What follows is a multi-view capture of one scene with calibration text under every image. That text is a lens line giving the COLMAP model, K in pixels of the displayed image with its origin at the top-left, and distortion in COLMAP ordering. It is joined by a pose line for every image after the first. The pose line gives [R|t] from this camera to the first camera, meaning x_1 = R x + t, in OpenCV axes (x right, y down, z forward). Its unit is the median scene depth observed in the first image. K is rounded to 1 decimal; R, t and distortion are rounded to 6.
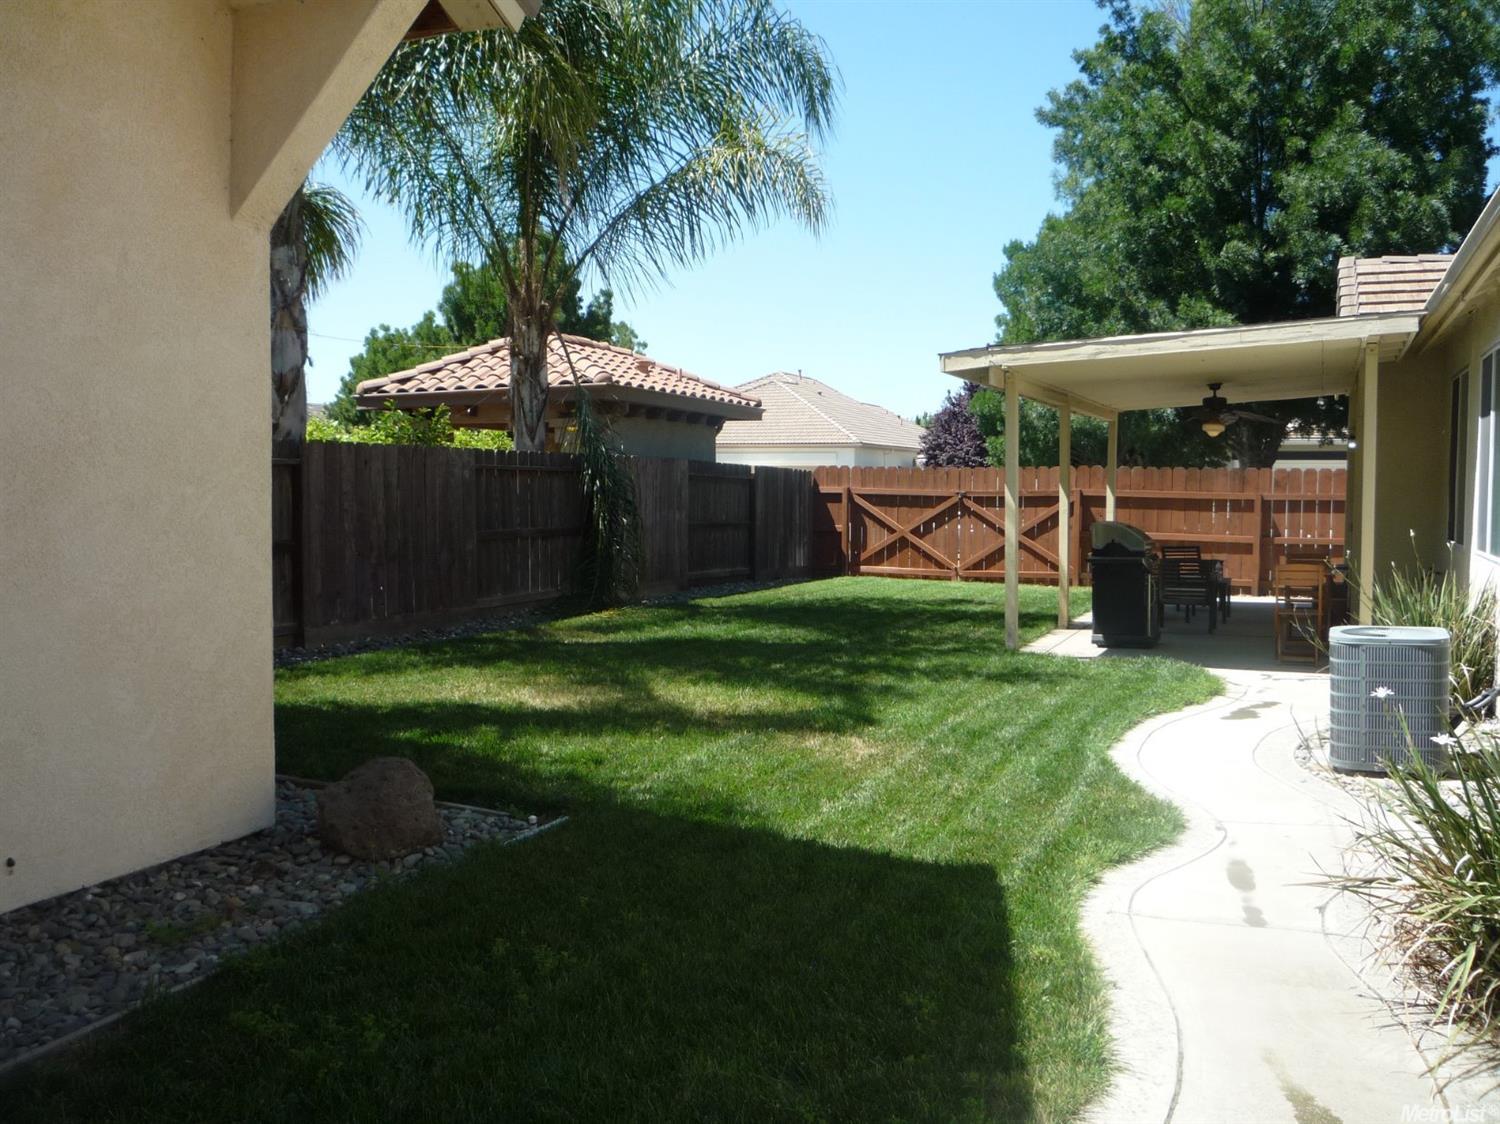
lens RADIAL K [[1300.4, 0, 750.0], [0, 1300.4, 560.0], [0, 0, 1]] dist [-0.061913, 0.029859]
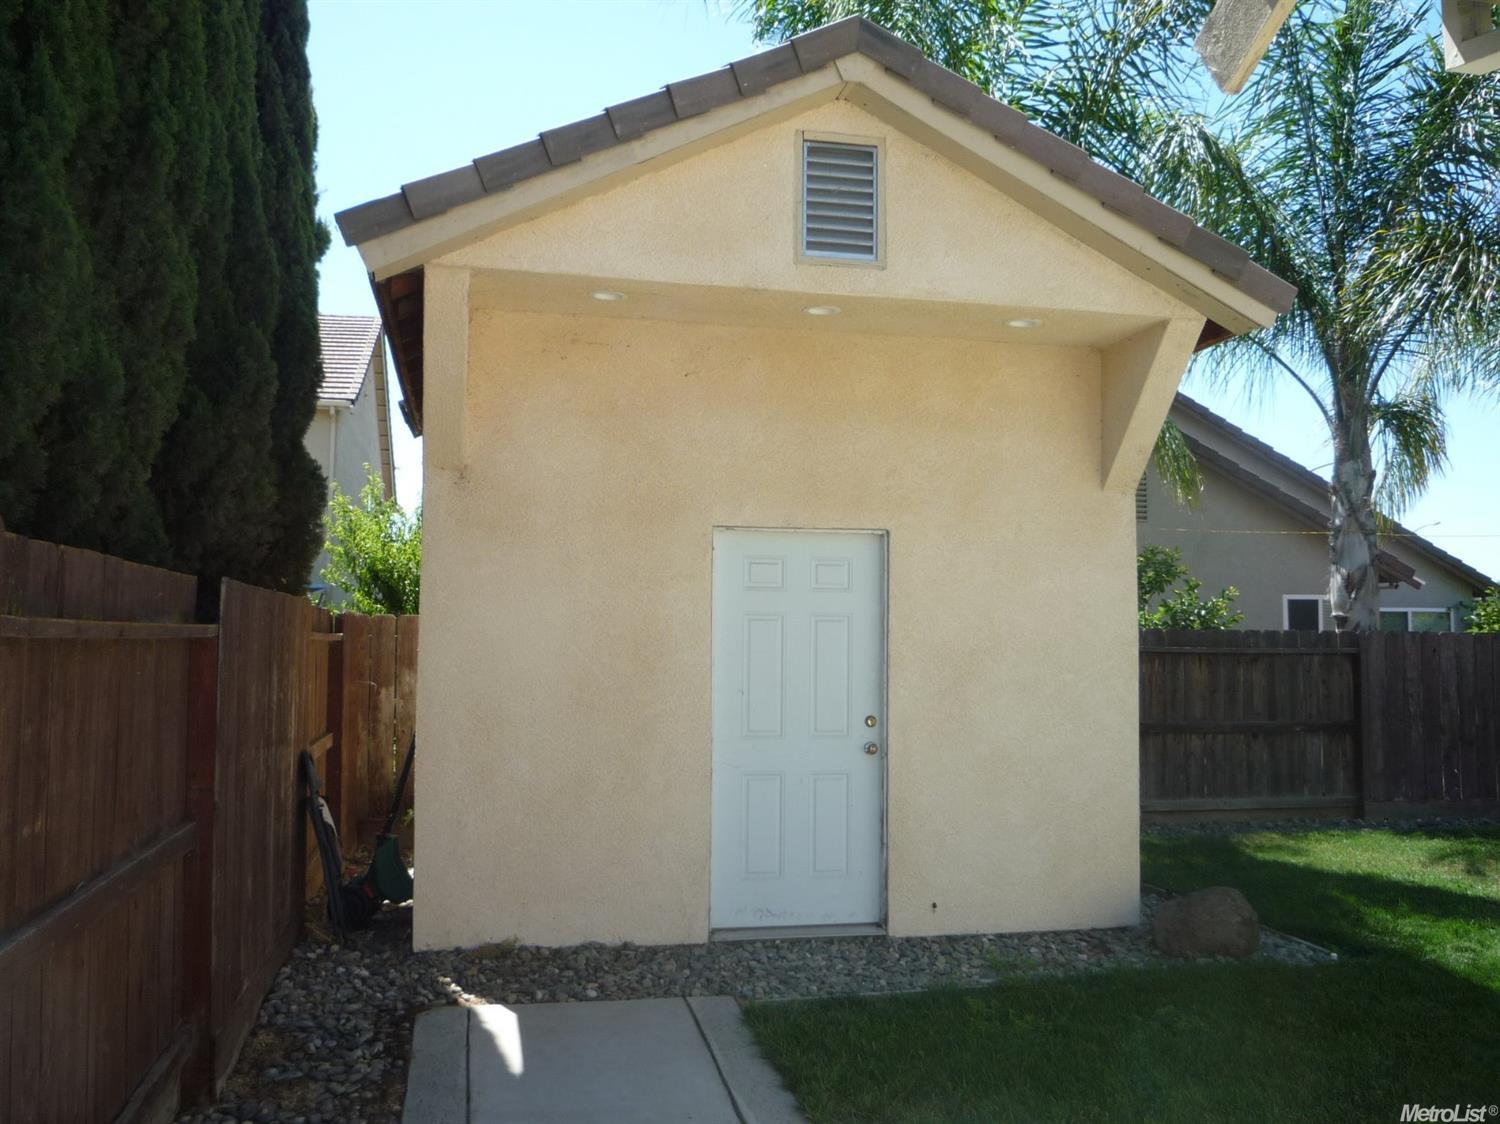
lens RADIAL K [[1300.4, 0, 750.0], [0, 1300.4, 564.2], [0, 0, 1]] dist [-0.061913, 0.029859]
pose [[0.577577, -0.066031, -0.813661, 0.550799], [-0.048053, 0.992245, -0.114634, 0.004998], [0.814921, 0.105309, 0.569925, -0.151018]]
